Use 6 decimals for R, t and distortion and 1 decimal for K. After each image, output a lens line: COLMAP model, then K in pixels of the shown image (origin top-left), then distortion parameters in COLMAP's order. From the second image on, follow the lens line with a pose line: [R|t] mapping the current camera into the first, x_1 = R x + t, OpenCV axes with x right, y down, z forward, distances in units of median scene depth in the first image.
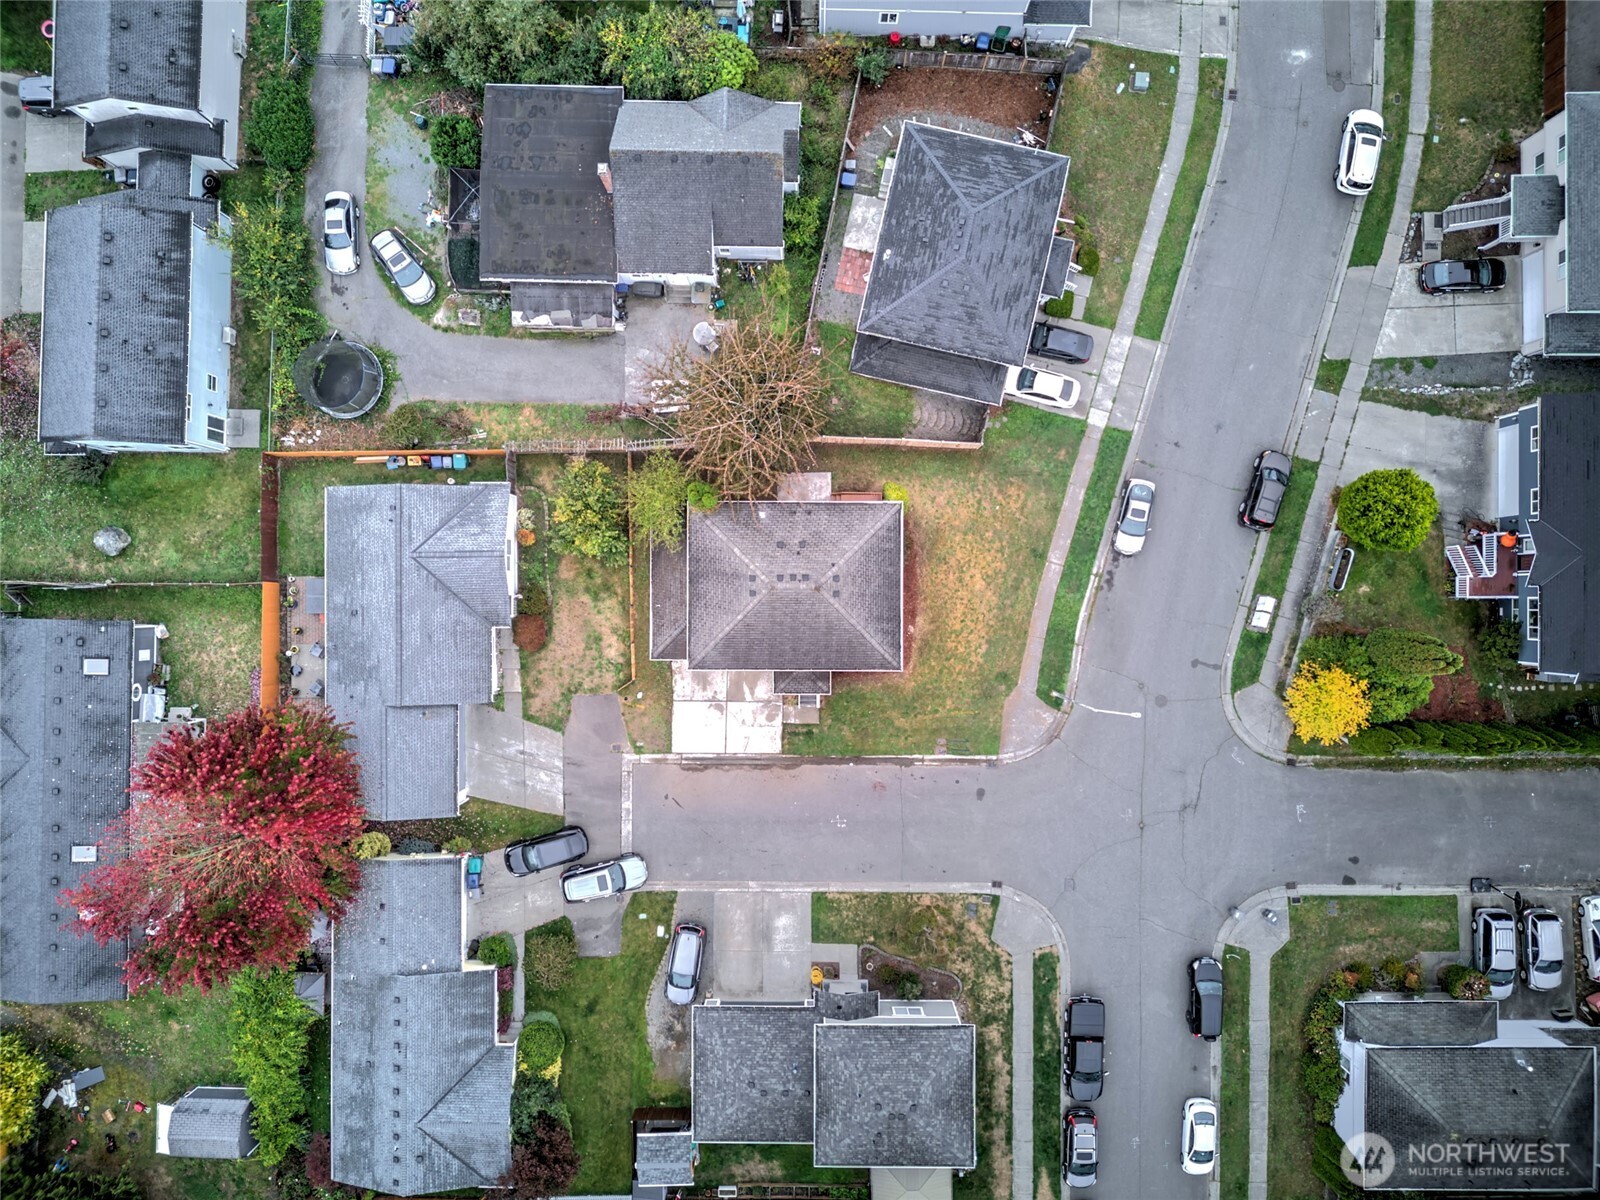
lens RADIAL K [[1145.8, 0, 793.2], [0, 1145.8, 589.5], [0, 0, 1]] dist [0.043363, -0.105934]
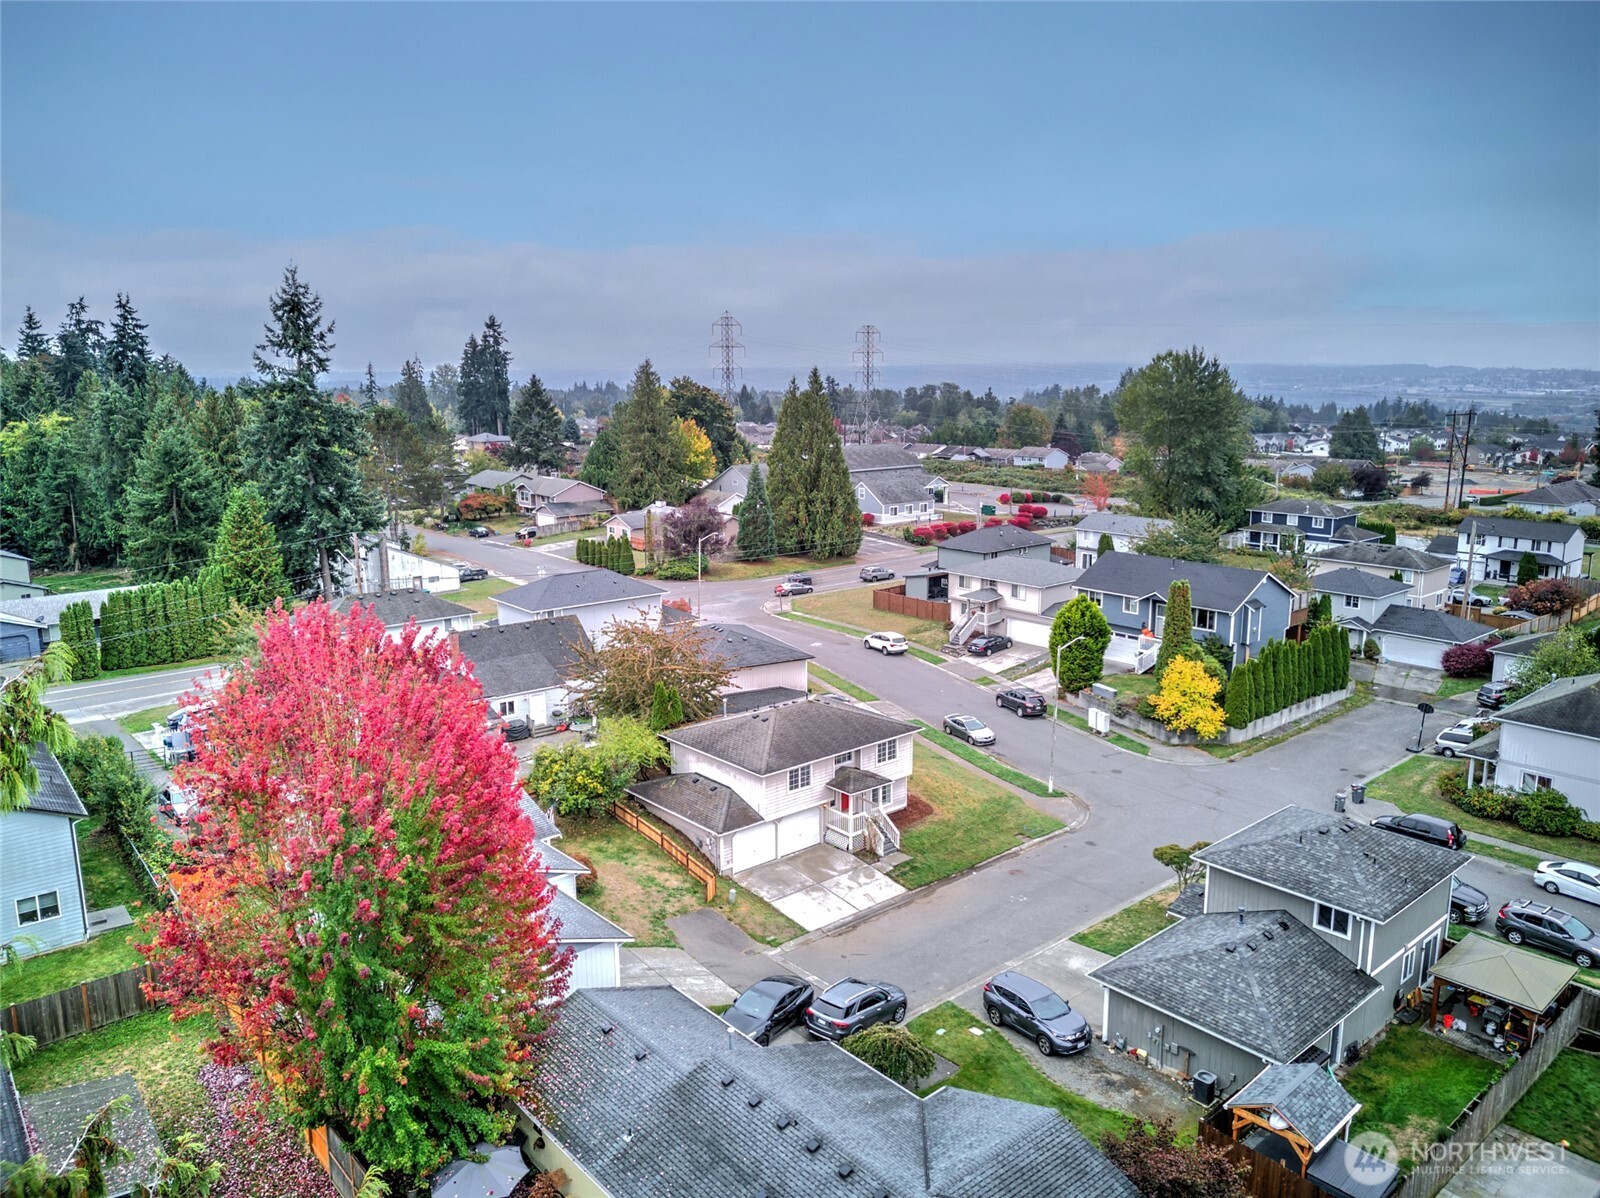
lens RADIAL K [[1145.8, 0, 793.2], [0, 1145.8, 588.5], [0, 0, 1]] dist [0.043363, -0.105934]
pose [[0.759077, -0.111819, 0.641326, -0.586831], [0.650910, 0.146808, -0.744824, 0.679990], [-0.010866, 0.982824, 0.184223, 0.633025]]
